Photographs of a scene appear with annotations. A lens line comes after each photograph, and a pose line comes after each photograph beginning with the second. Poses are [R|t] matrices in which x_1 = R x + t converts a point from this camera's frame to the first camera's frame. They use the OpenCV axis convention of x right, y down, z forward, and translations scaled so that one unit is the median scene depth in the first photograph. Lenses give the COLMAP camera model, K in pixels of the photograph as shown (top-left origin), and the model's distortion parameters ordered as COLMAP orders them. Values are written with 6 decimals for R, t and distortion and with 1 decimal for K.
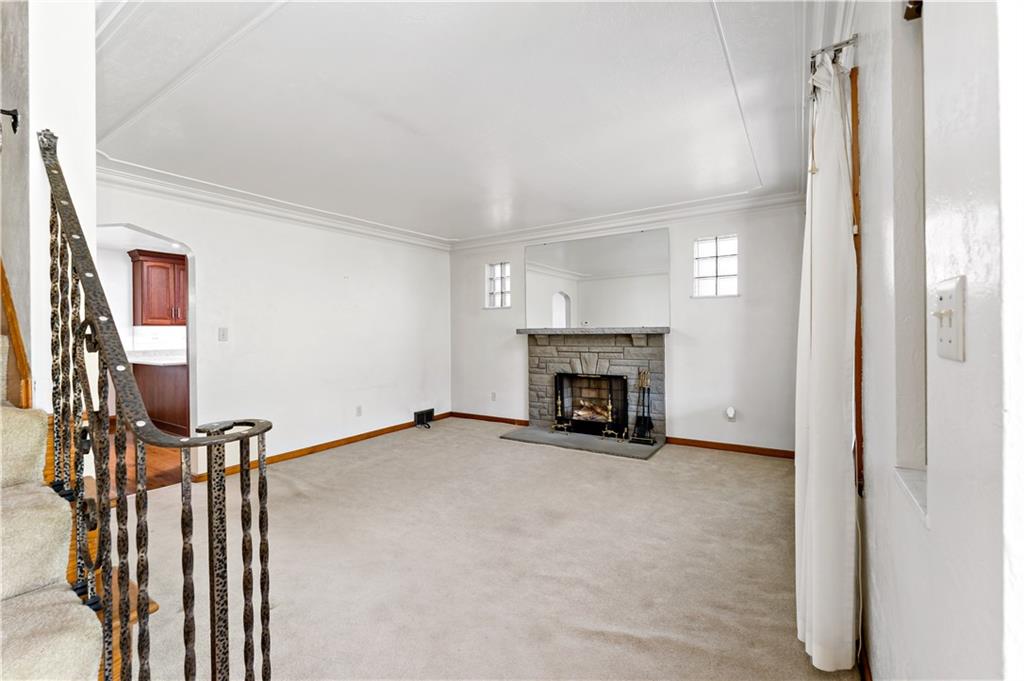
lens RADIAL K [[434.4, 0, 520.8], [0, 434.4, 335.8], [0, 0, 1]] dist [-0.006221, 0.001248]
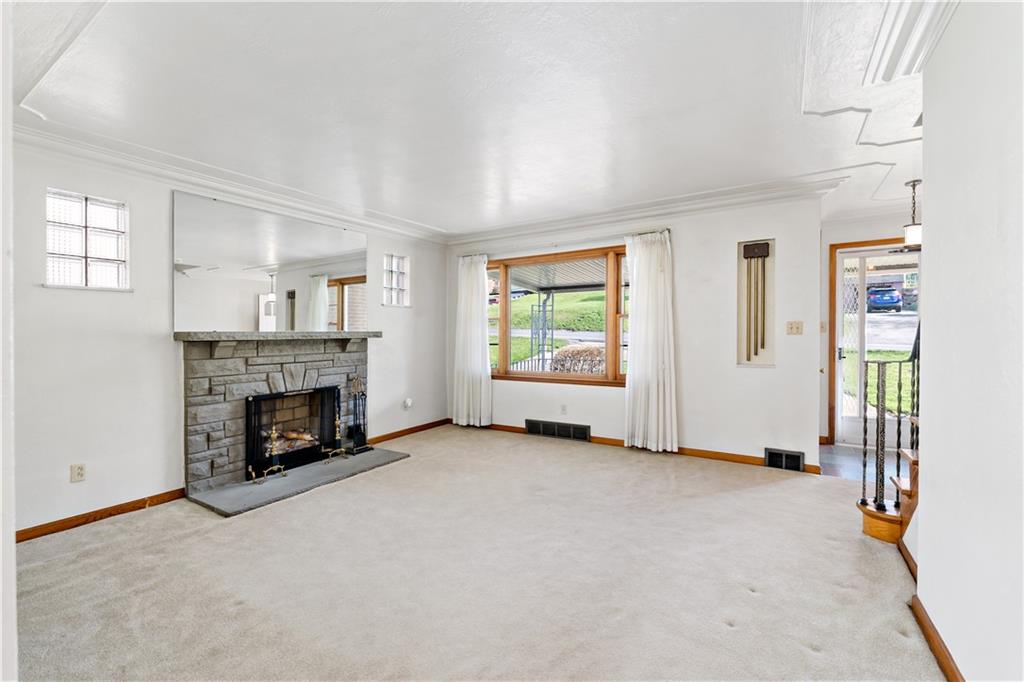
lens RADIAL K [[434.4, 0, 507.6], [0, 434.4, 336.5], [0, 0, 1]] dist [-0.006221, 0.001248]
pose [[-0.003331, -0.001425, 0.999993, -0.619775], [0.006525, 0.999978, 0.001446, -0.008011], [-0.999973, 0.006530, -0.003322, 0.609832]]
